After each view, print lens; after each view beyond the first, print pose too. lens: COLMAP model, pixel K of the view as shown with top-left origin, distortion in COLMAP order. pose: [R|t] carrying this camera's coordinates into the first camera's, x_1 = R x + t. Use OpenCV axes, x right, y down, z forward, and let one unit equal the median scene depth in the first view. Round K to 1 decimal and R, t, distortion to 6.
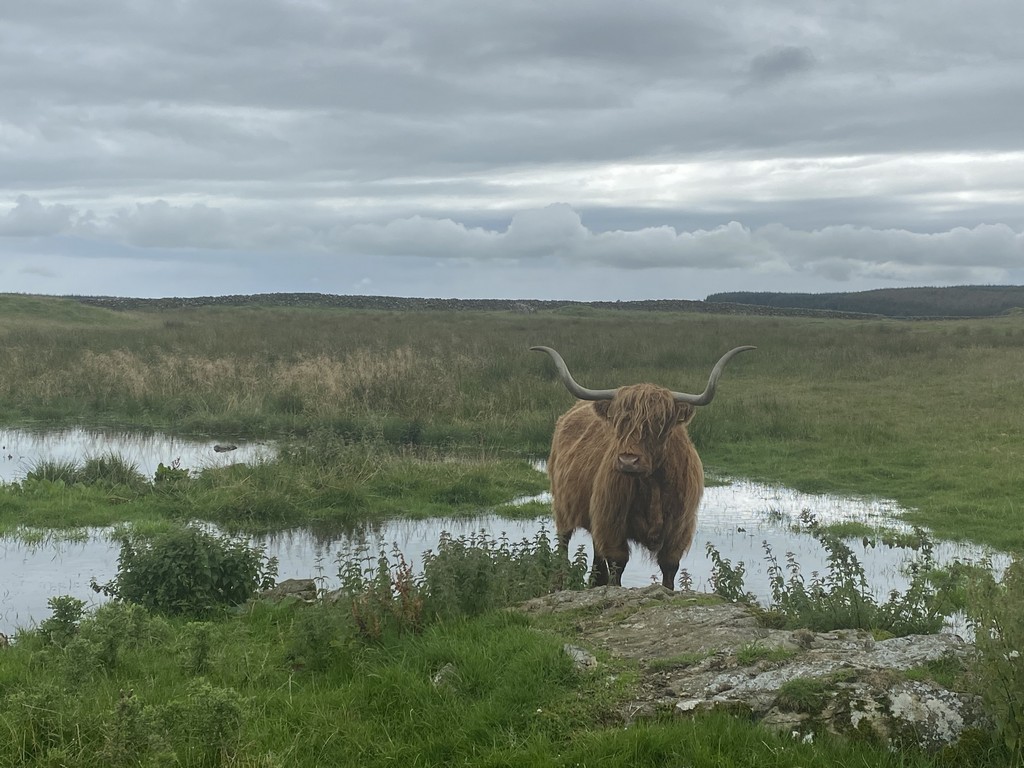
lens RADIAL K [[1361.9, 0, 503.4], [0, 1361.9, 389.9], [0, 0, 1]] dist [0.121472, 0.000000]
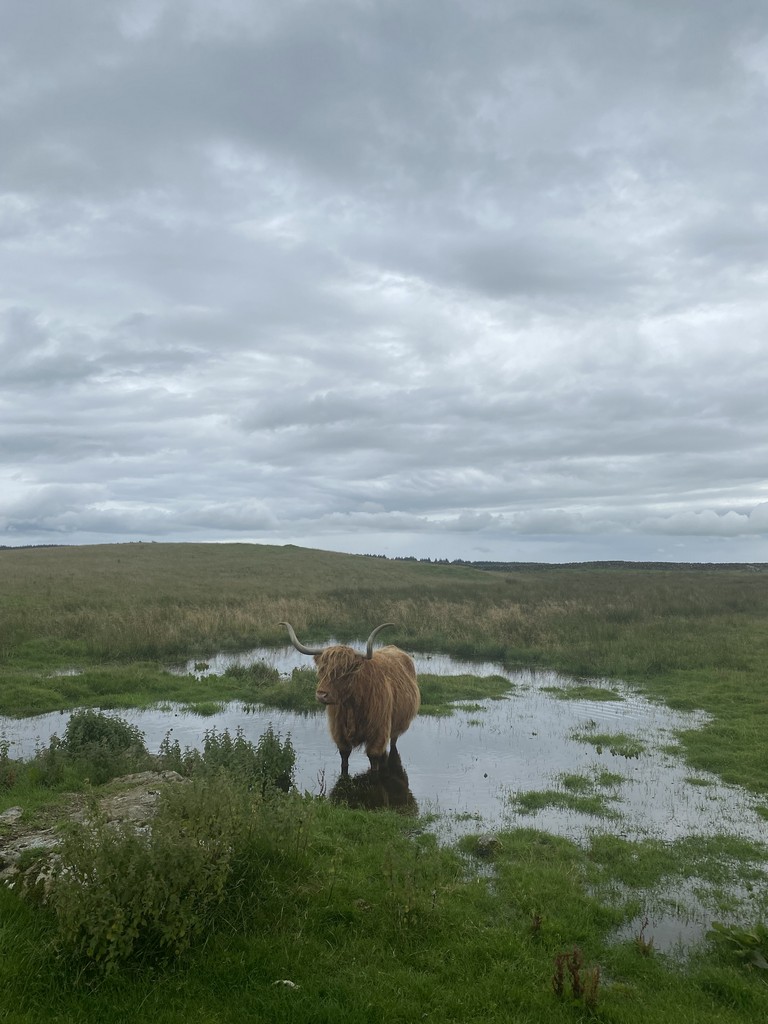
lens RADIAL K [[760.6, 0, 384.1], [0, 760.6, 496.8], [0, 0, 1]] dist [0.039287, -0.034357]
pose [[0.889640, -0.050736, -0.453836, 0.126849], [-0.018967, 0.988846, -0.147726, -0.010231], [0.456269, 0.140031, 0.878755, 0.049792]]
